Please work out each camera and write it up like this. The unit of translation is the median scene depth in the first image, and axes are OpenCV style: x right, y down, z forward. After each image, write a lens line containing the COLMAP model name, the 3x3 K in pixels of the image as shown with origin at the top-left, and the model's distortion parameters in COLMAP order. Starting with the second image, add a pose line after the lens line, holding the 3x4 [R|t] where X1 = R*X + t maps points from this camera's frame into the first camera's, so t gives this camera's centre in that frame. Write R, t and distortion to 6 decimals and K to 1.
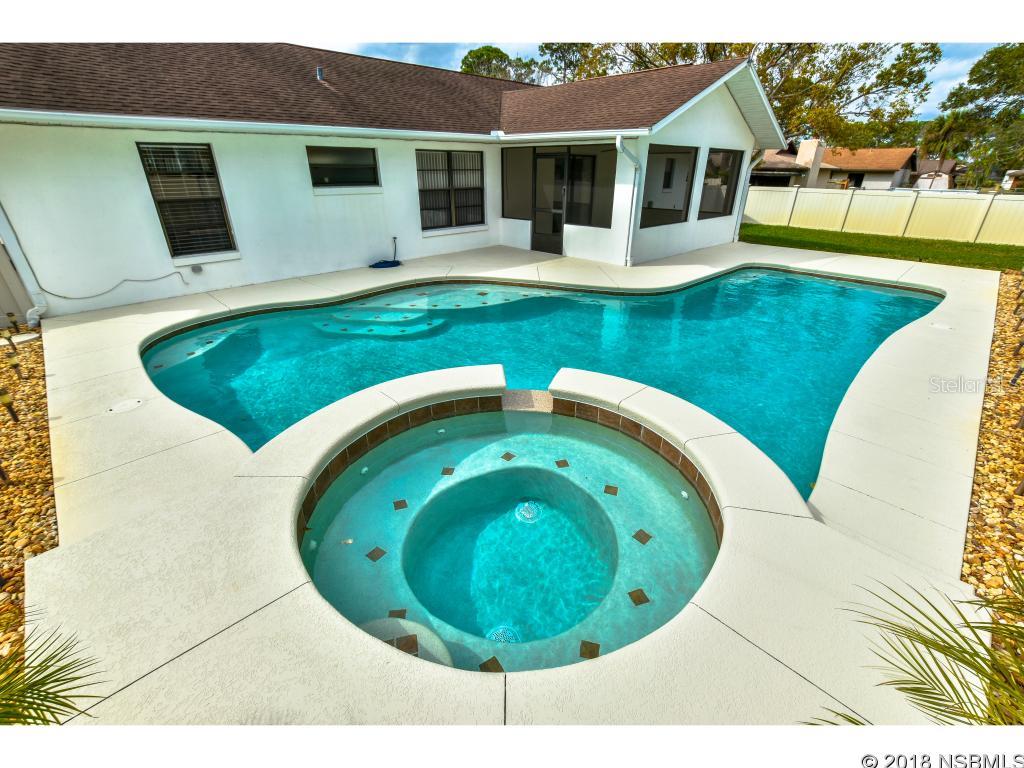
lens RADIAL K [[448.8, 0, 512.0], [0, 448.8, 384.0], [0, 0, 1]] dist [-0.017165, 0.005038]
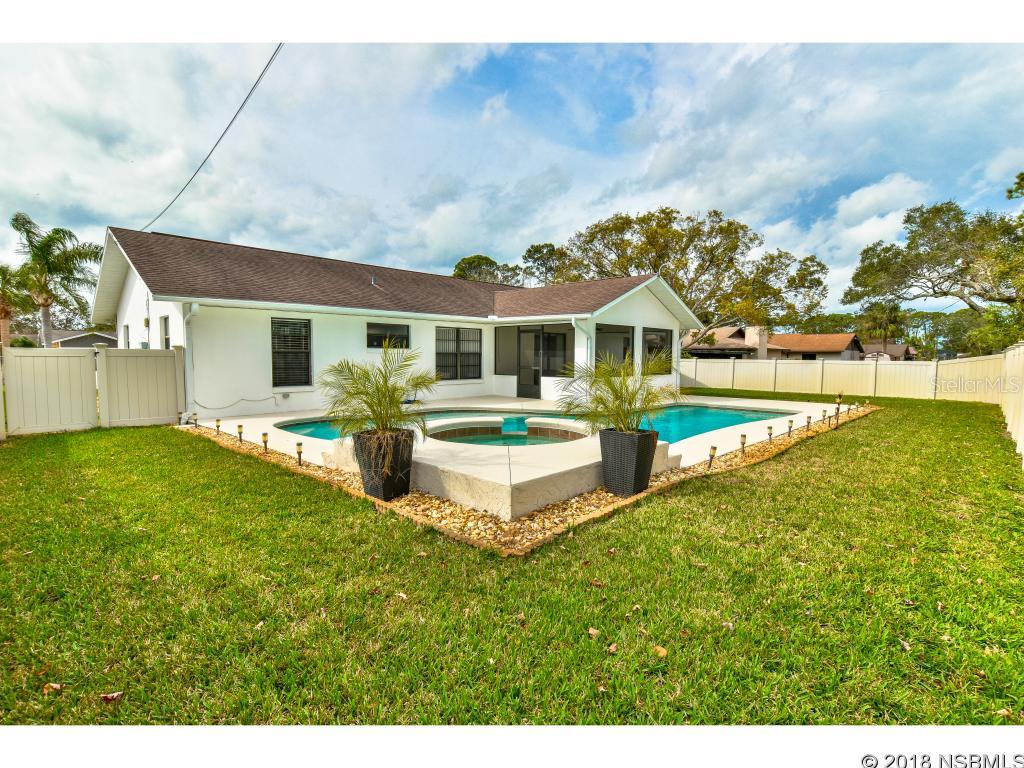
lens RADIAL K [[500.1, 0, 512.0], [0, 500.1, 384.0], [0, 0, 1]] dist [-0.000011, 0.000005]
pose [[0.999622, 0.002518, 0.027360, -0.012167], [0.008145, 0.923873, -0.382612, 0.228194], [-0.026240, 0.382691, 0.923504, -0.365444]]
